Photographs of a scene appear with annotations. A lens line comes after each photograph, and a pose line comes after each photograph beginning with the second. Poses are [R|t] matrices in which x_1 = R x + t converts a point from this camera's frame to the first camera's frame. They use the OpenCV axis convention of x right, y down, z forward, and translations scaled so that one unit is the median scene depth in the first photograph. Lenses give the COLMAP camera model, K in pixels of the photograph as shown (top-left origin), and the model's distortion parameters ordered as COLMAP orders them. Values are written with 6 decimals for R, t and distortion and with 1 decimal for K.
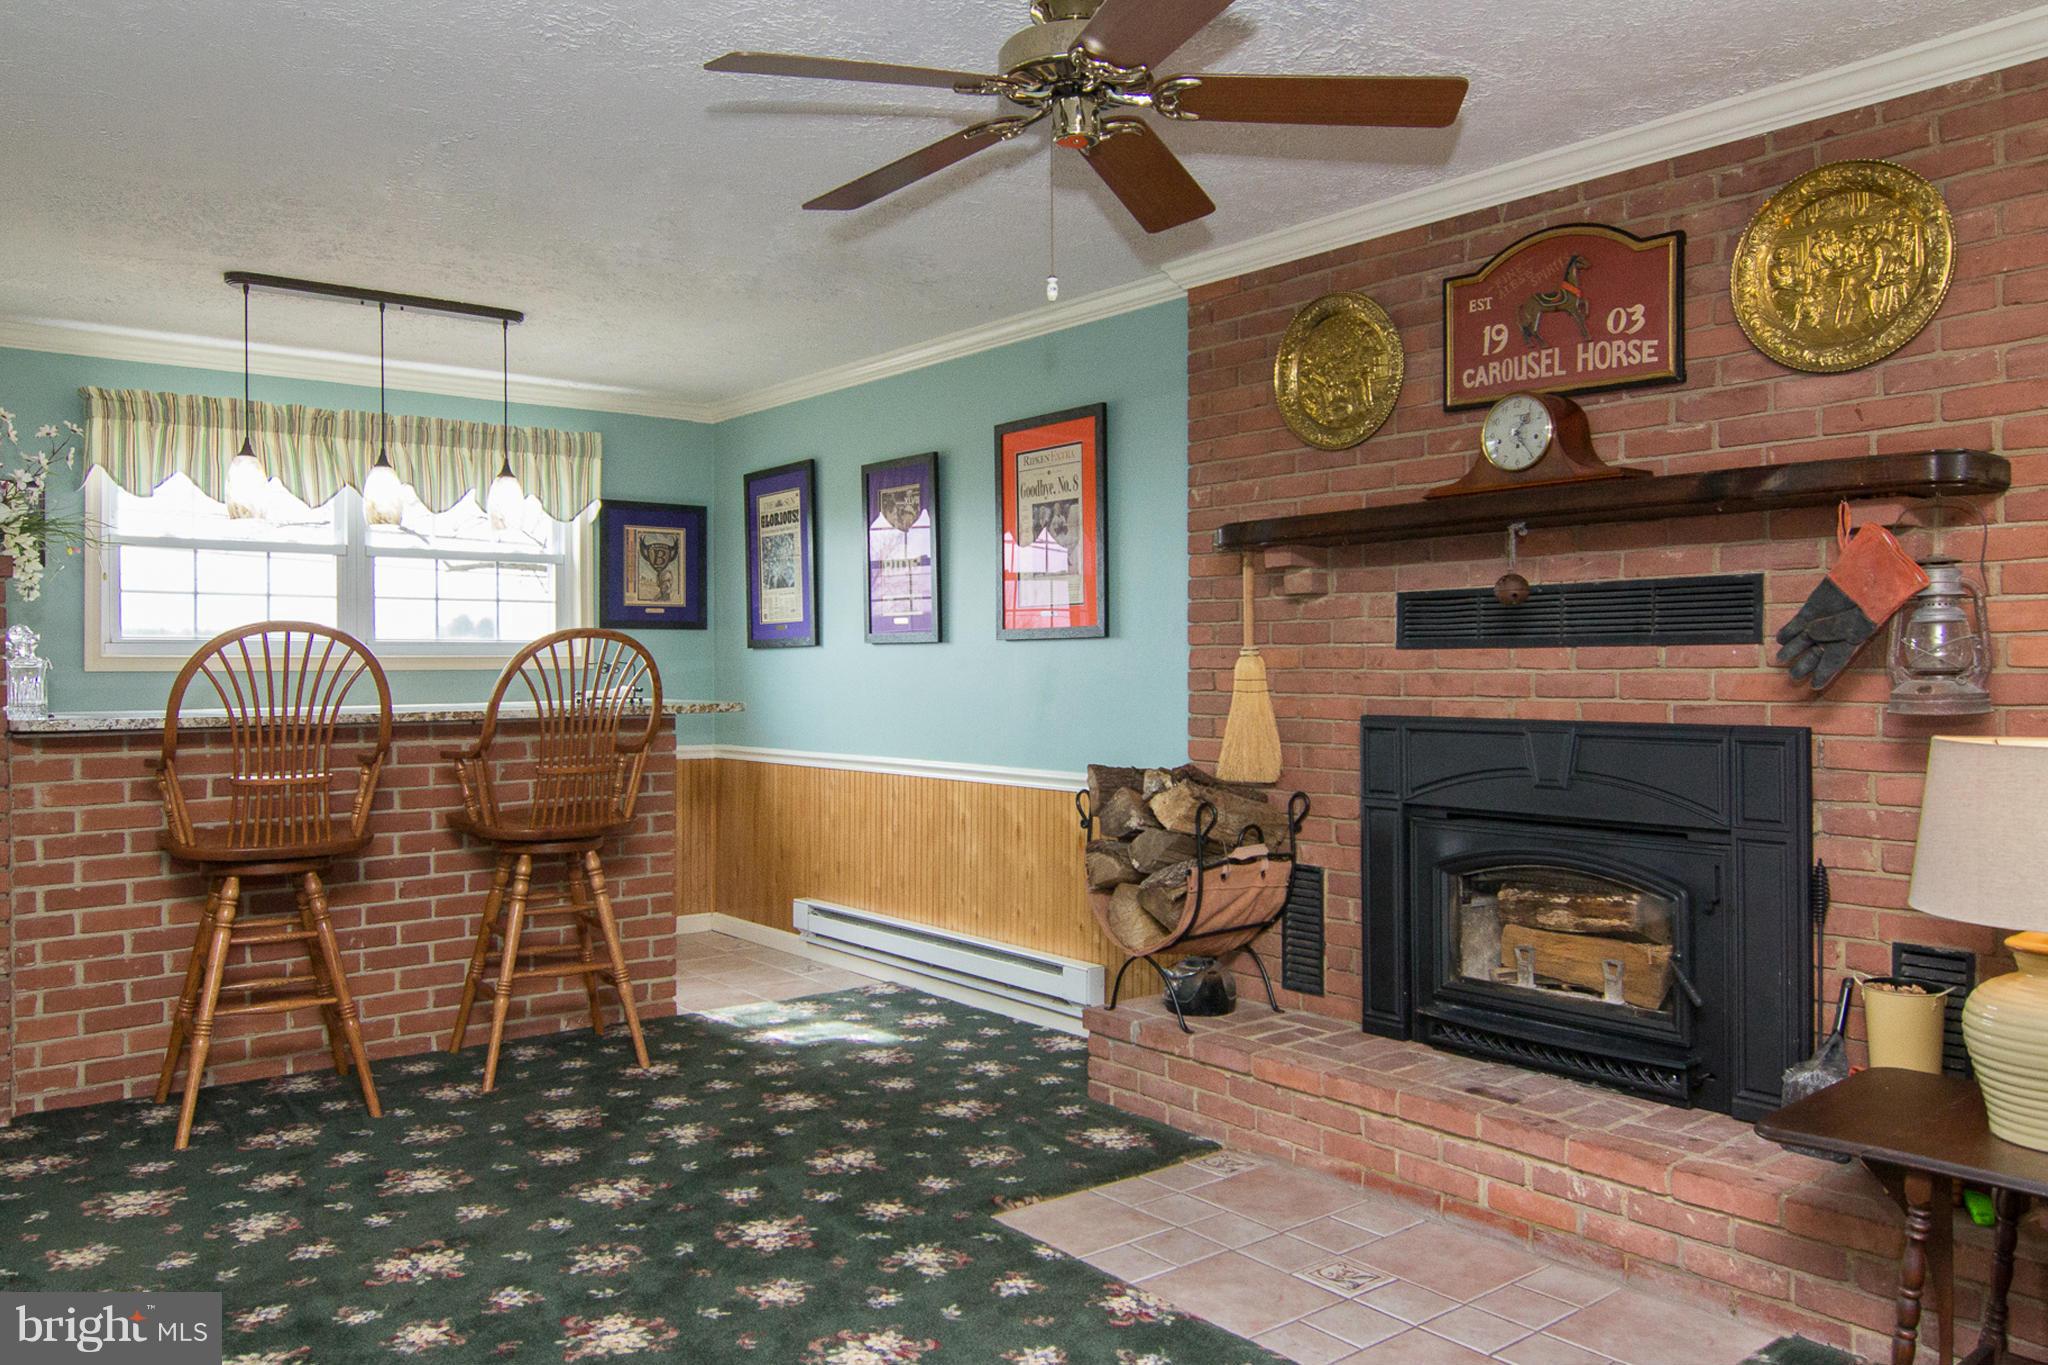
lens RADIAL K [[1470.9, 0, 1025.8], [0, 1470.9, 666.5], [0, 0, 1]] dist [-0.006091, -0.010632]
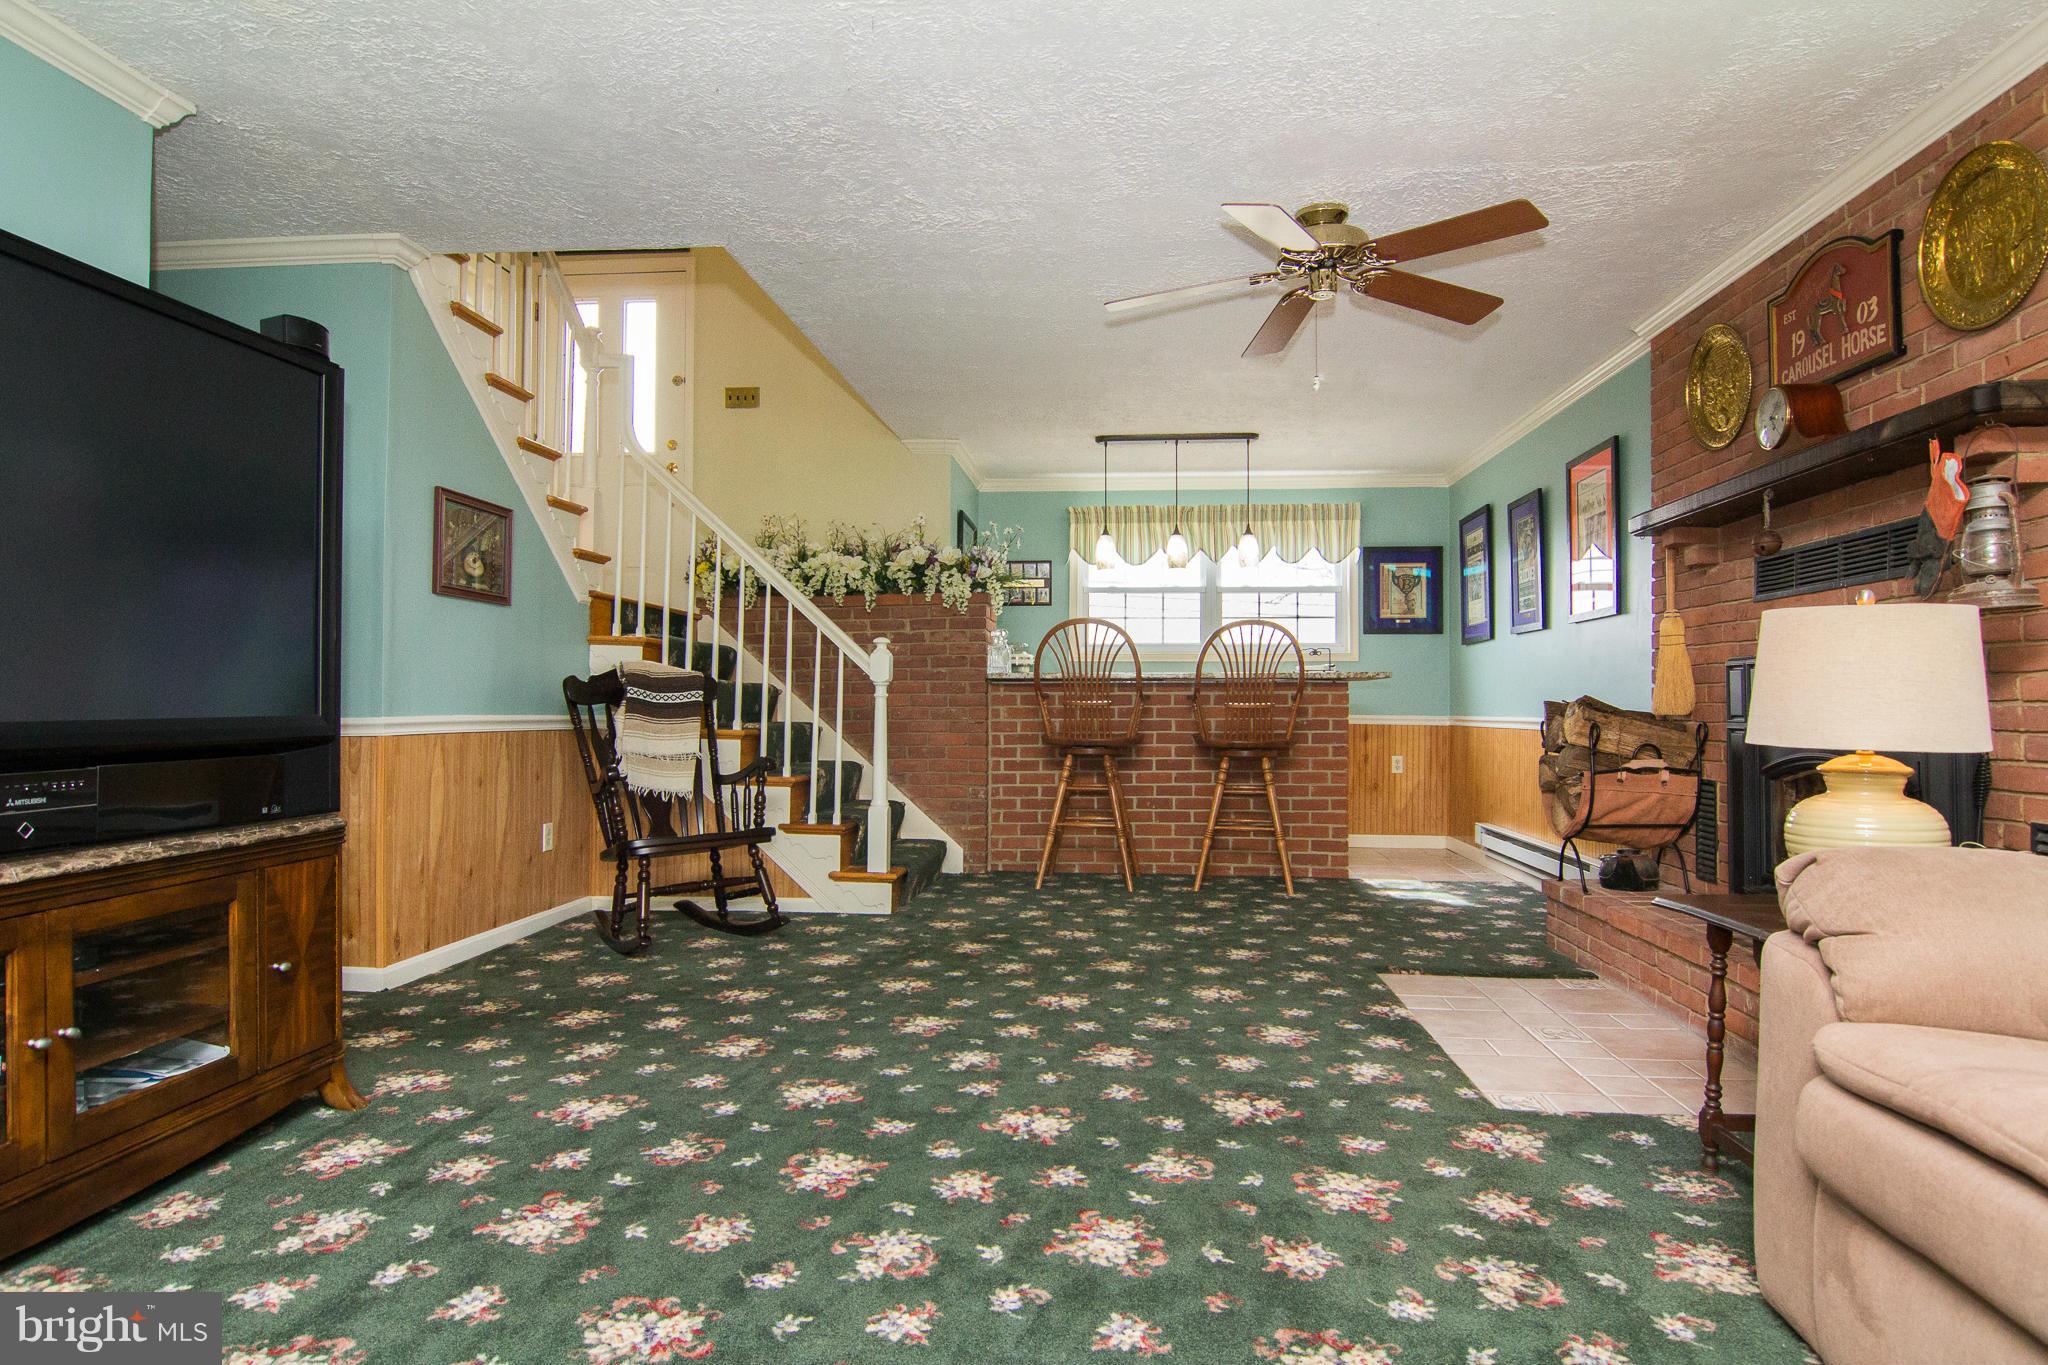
lens RADIAL K [[1146.5, 0, 1024.0], [0, 1146.5, 682.5], [0, 0, 1]] dist [-0.022017, -0.002653]
pose [[0.720060, -0.003588, -0.693902, 0.436259], [-0.008055, 0.999876, -0.013529, 0.068066], [0.693865, 0.015331, 0.719942, -0.109992]]
